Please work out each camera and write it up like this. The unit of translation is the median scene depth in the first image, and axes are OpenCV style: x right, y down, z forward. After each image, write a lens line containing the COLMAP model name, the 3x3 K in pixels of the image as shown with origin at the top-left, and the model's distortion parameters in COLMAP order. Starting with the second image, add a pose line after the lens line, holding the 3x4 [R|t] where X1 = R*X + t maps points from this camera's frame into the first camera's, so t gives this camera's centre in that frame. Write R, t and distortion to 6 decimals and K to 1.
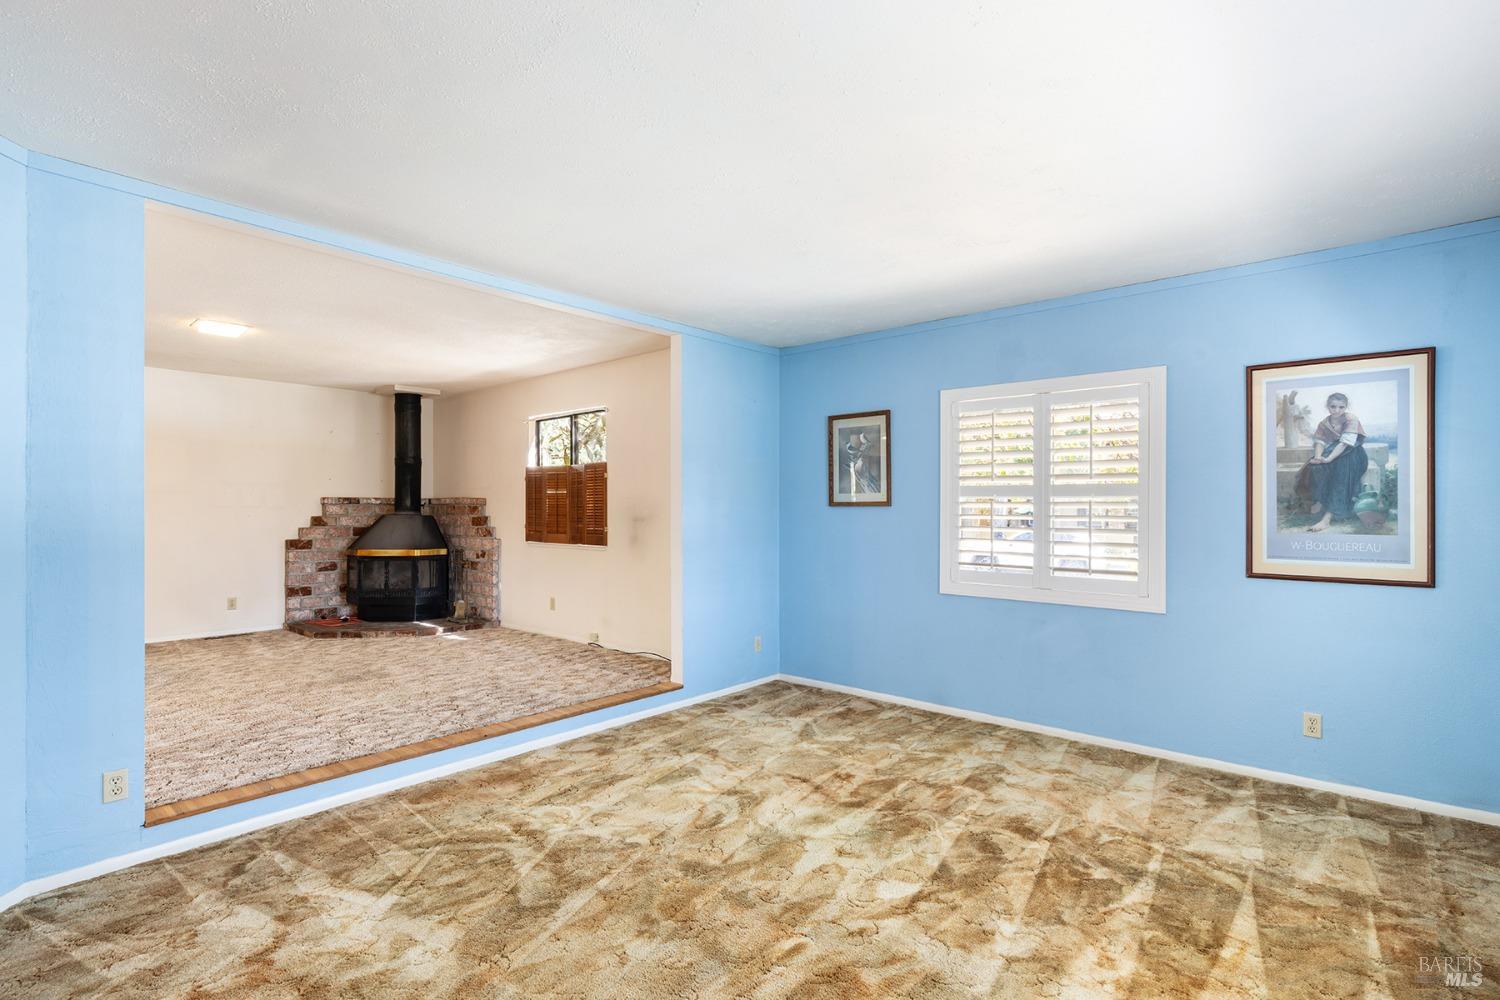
lens RADIAL K [[690.8, 0, 753.8], [0, 690.8, 494.7], [0, 0, 1]] dist [0.004353, 0.000241]
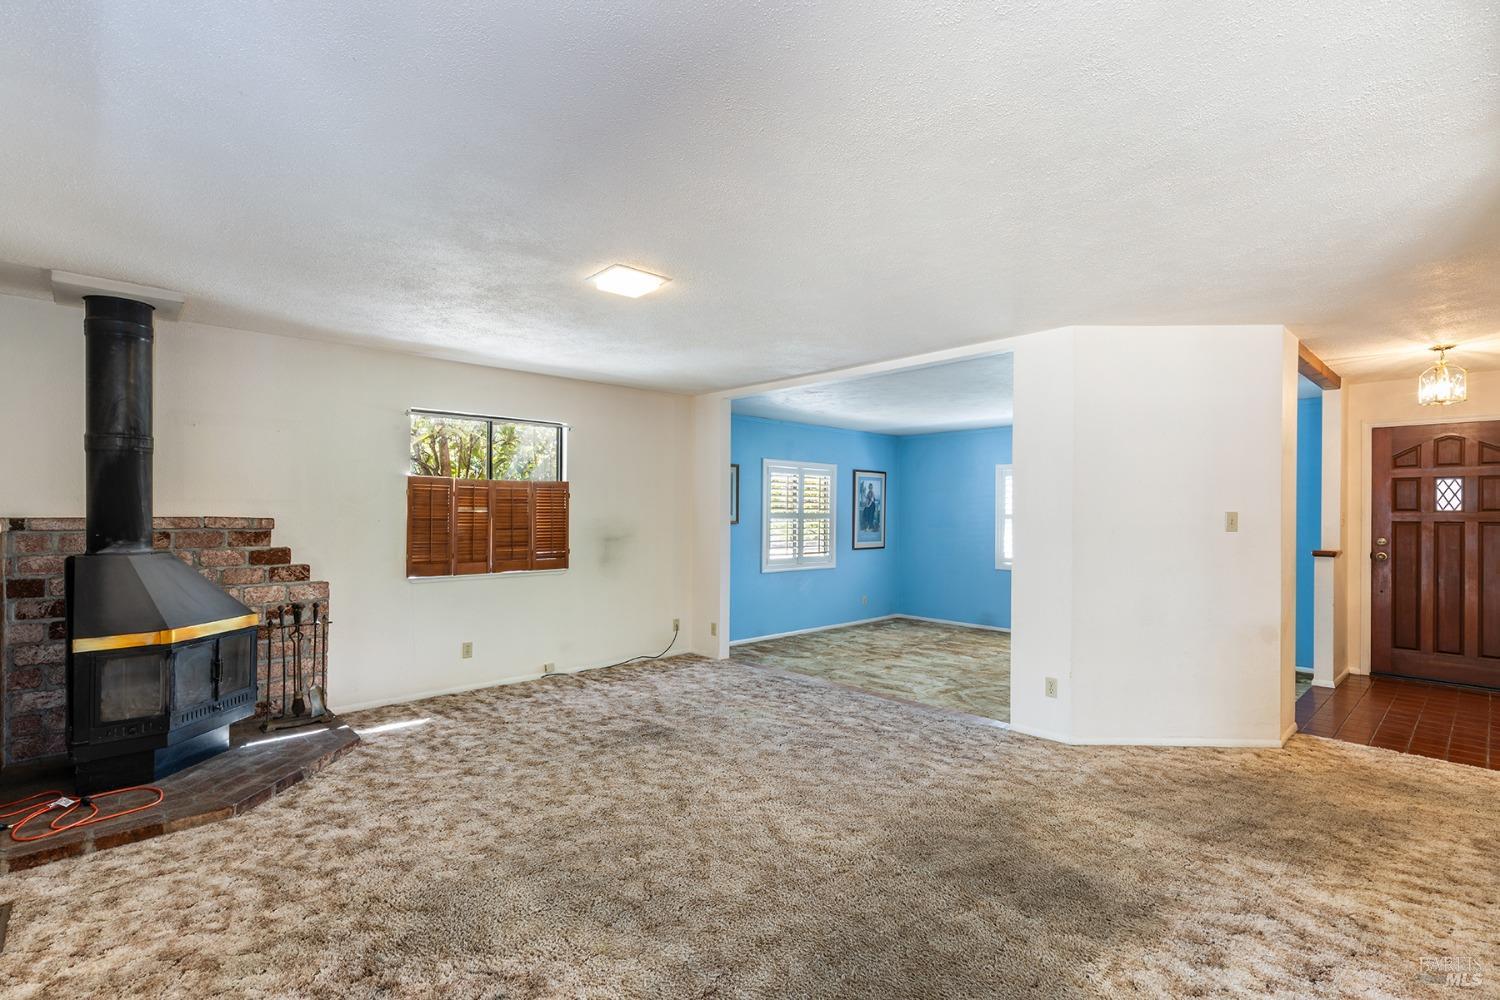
lens RADIAL K [[682.9, 0, 743.9], [0, 682.9, 512.1], [0, 0, 1]] dist [0.010094, -0.000820]
pose [[0.123221, 0.004794, 0.992368, -1.607771], [-0.017877, 0.999837, -0.002611, -0.007852], [-0.992218, -0.017419, 0.123287, 0.917893]]
